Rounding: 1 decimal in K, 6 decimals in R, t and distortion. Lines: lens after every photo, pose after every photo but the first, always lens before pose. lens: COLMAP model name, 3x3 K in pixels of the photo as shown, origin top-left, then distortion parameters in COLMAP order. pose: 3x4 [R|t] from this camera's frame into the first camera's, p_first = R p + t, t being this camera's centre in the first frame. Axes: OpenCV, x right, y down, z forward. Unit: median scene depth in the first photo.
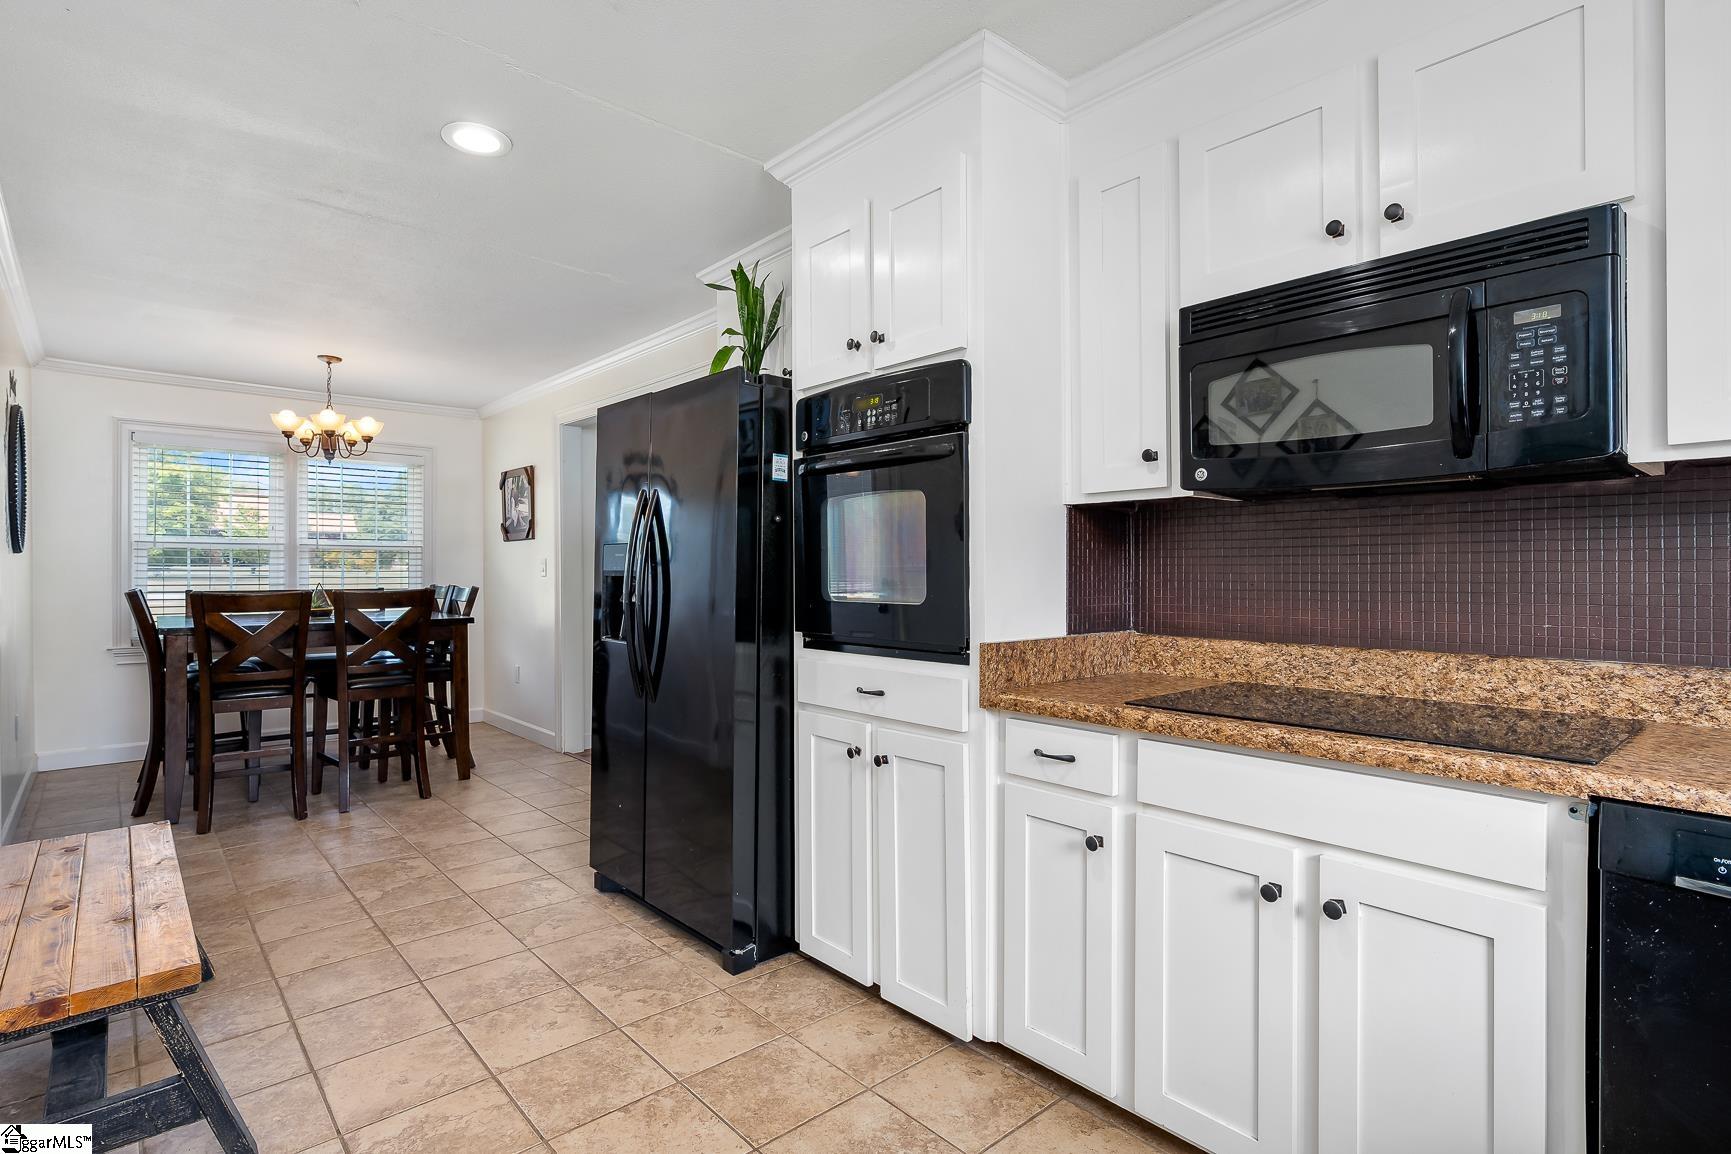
lens RADIAL K [[861.0, 0, 870.1], [0, 861.0, 571.4], [0, 0, 1]] dist [-0.004439, -0.000300]
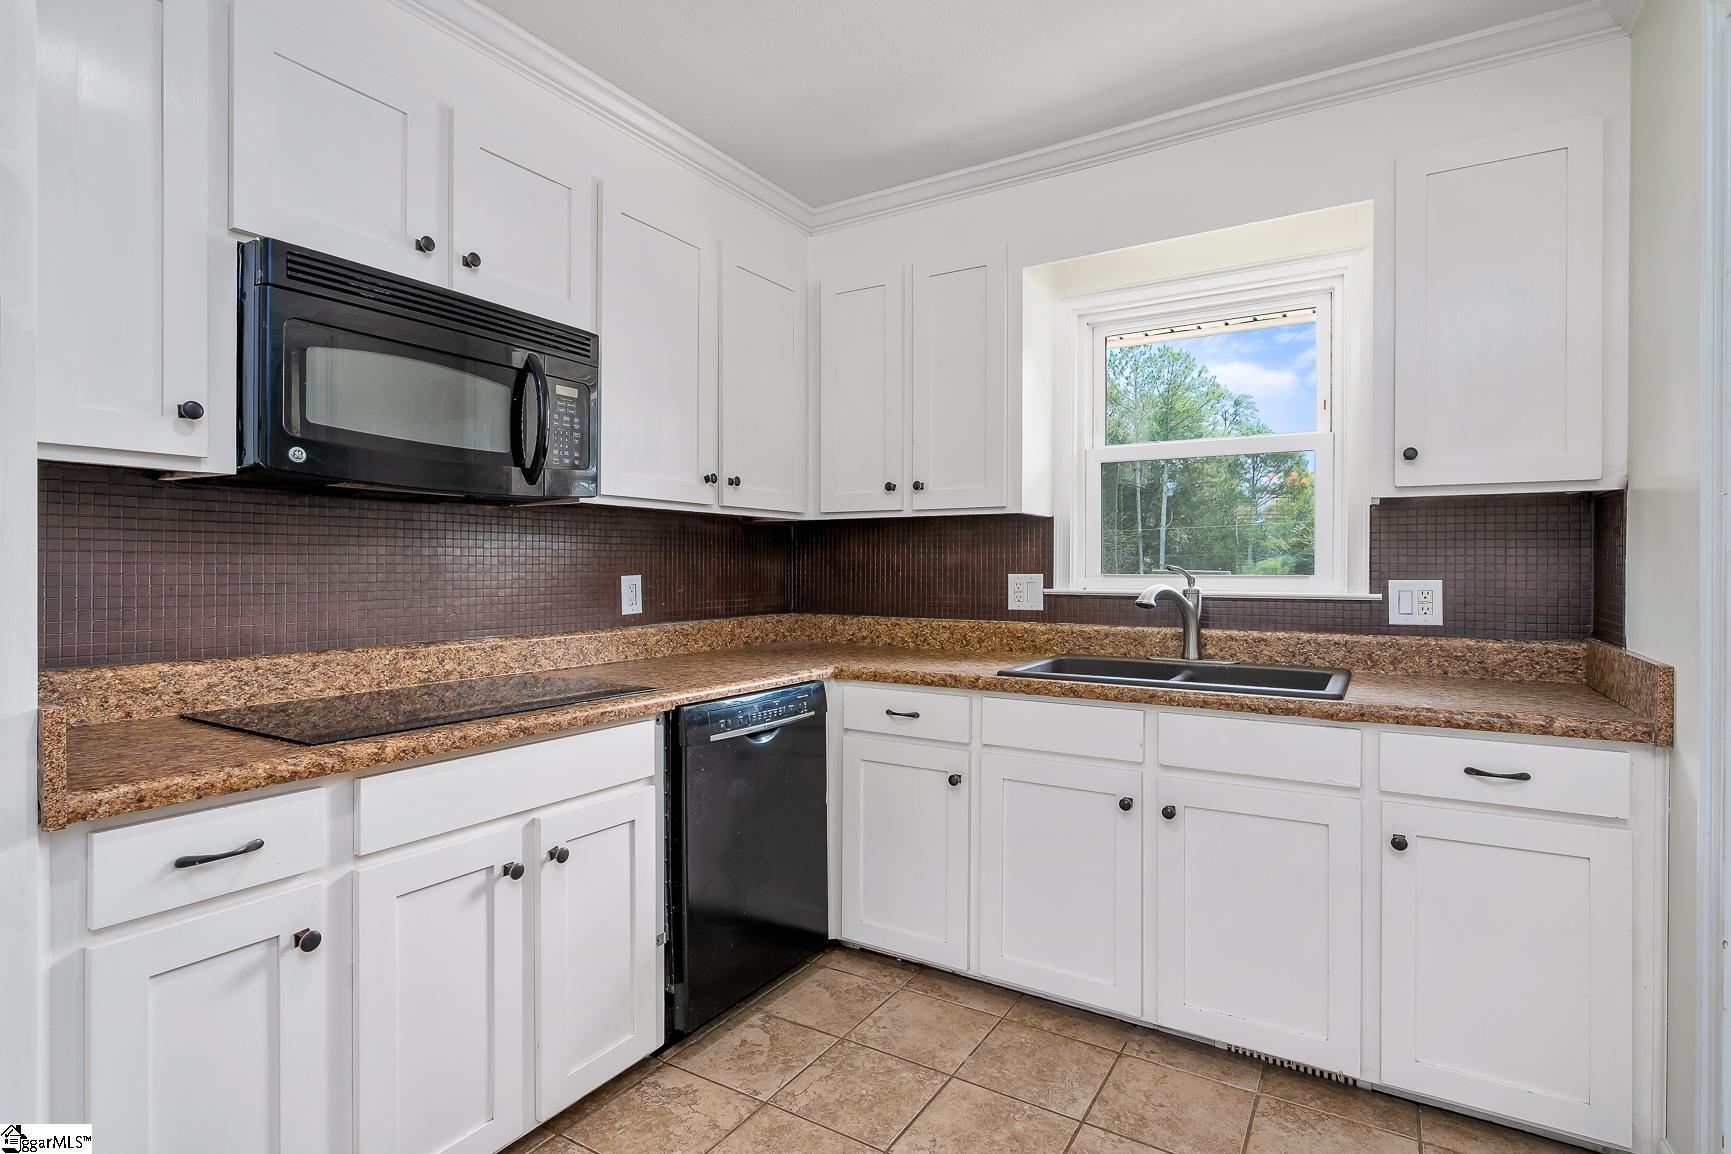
lens RADIAL K [[861.0, 0, 869.9], [0, 861.0, 573.6], [0, 0, 1]] dist [-0.004439, -0.000300]
pose [[-0.294168, -0.005700, 0.955737, -0.583091], [-0.002664, 0.999983, 0.005144, -0.005353], [-0.955750, -0.001033, -0.294178, 0.749249]]
